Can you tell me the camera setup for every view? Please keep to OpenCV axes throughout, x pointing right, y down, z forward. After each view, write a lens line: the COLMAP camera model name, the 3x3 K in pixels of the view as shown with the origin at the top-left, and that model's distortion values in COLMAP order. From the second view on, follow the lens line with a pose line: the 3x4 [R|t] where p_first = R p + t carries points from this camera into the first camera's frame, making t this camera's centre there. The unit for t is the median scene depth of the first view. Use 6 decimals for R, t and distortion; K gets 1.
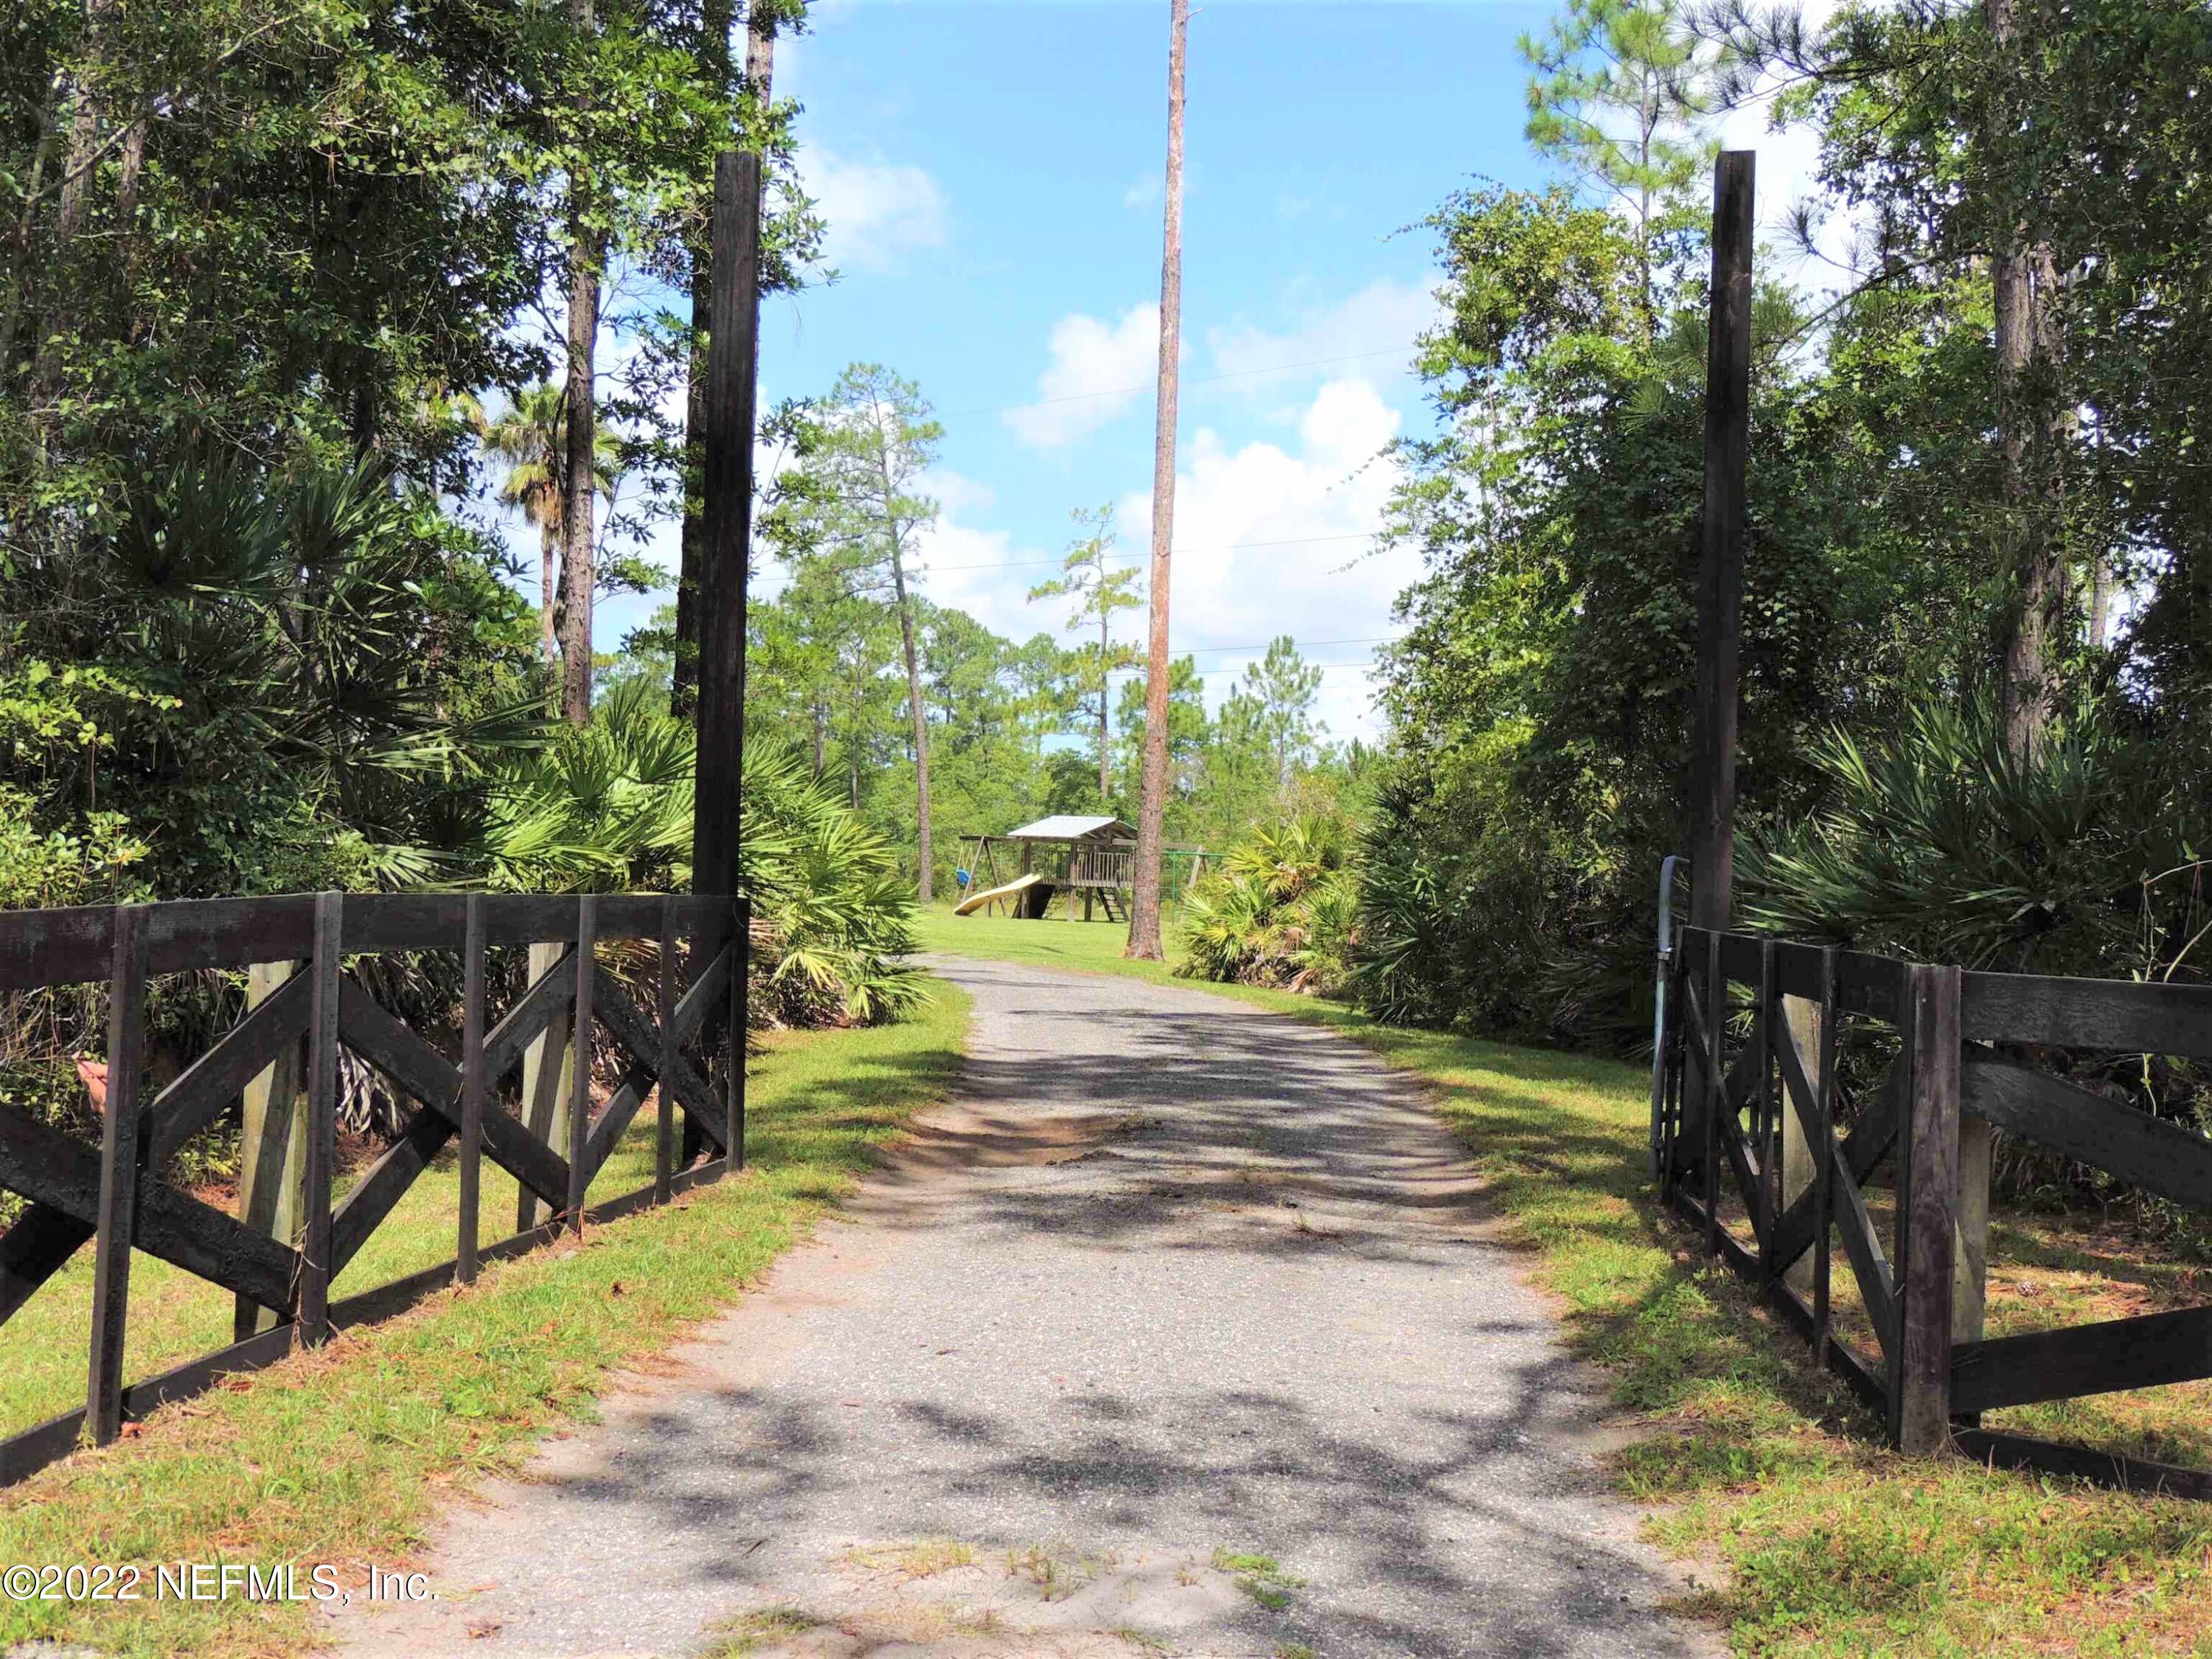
lens RADIAL K [[2808.1, 0, 1106.9], [0, 2808.1, 822.1], [0, 0, 1]] dist [-0.029978, 0.086192]
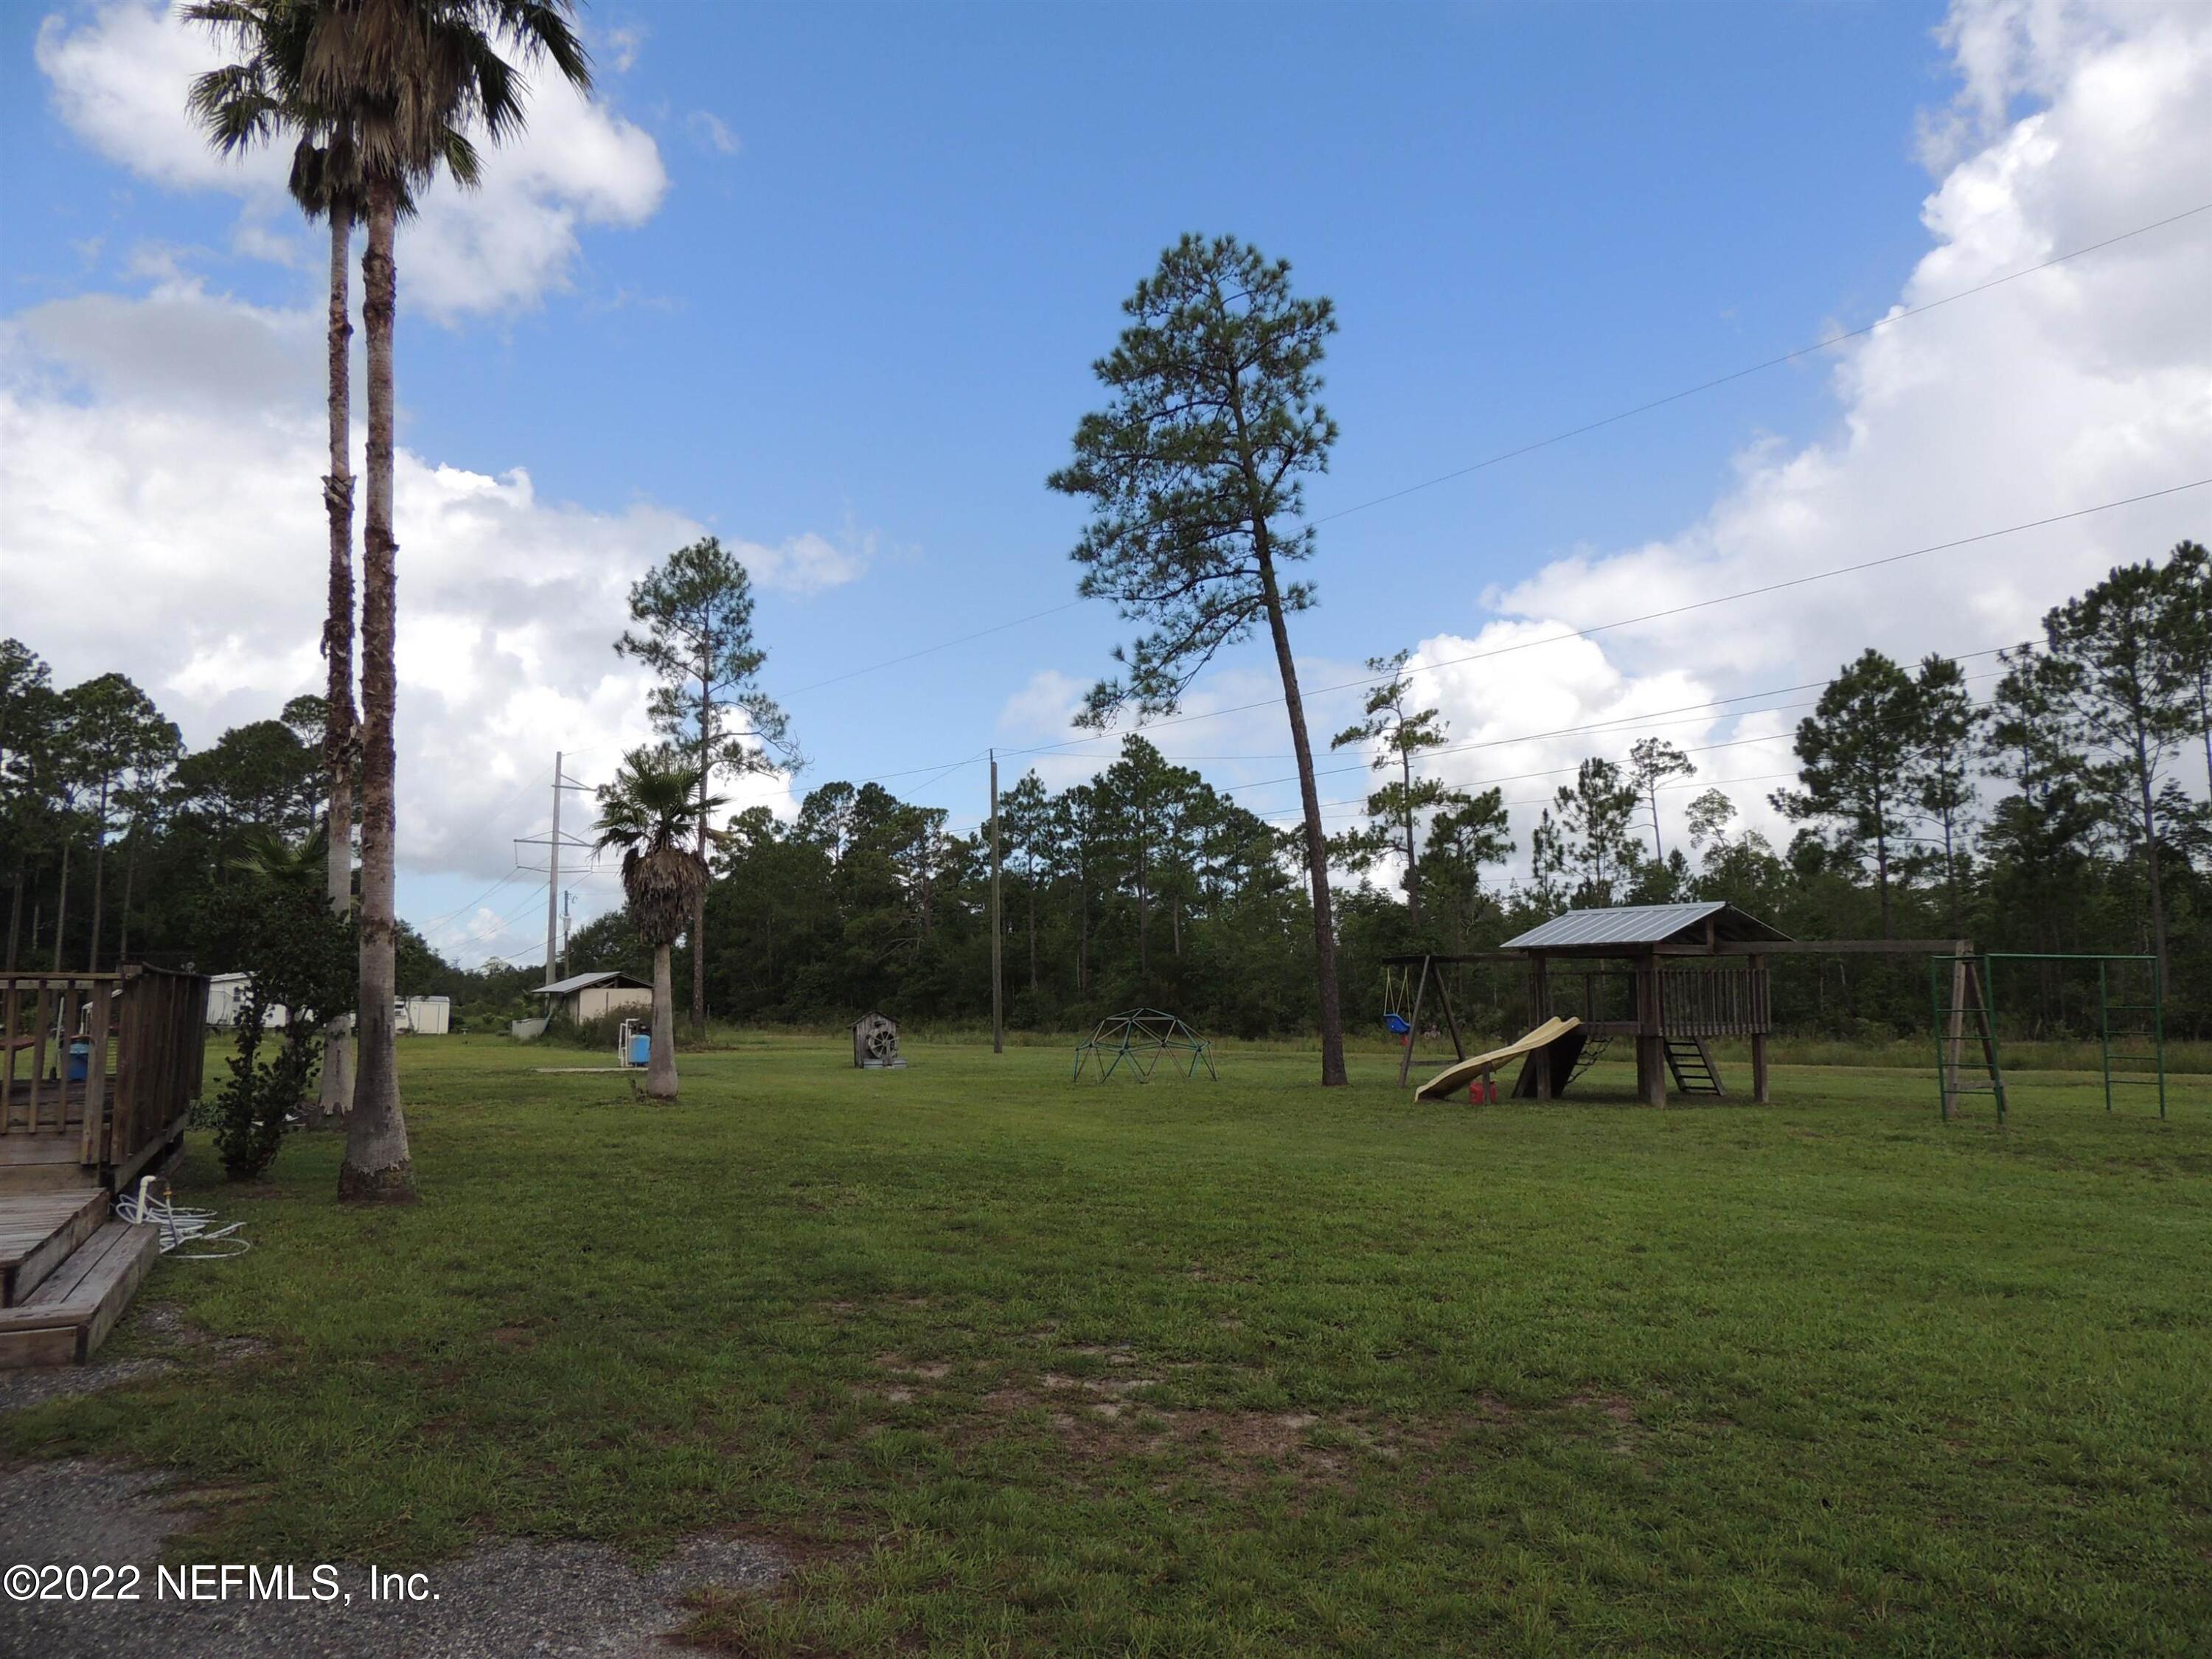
lens RADIAL K [[1576.5, 0, 1105.8], [0, 1576.5, 840.7], [0, 0, 1]] dist [-0.025192, -0.000384]
pose [[0.991237, -0.058585, -0.118390, -0.755790], [0.048462, 0.995060, -0.086649, 0.068689], [0.122881, 0.080152, 0.989179, 6.821877]]
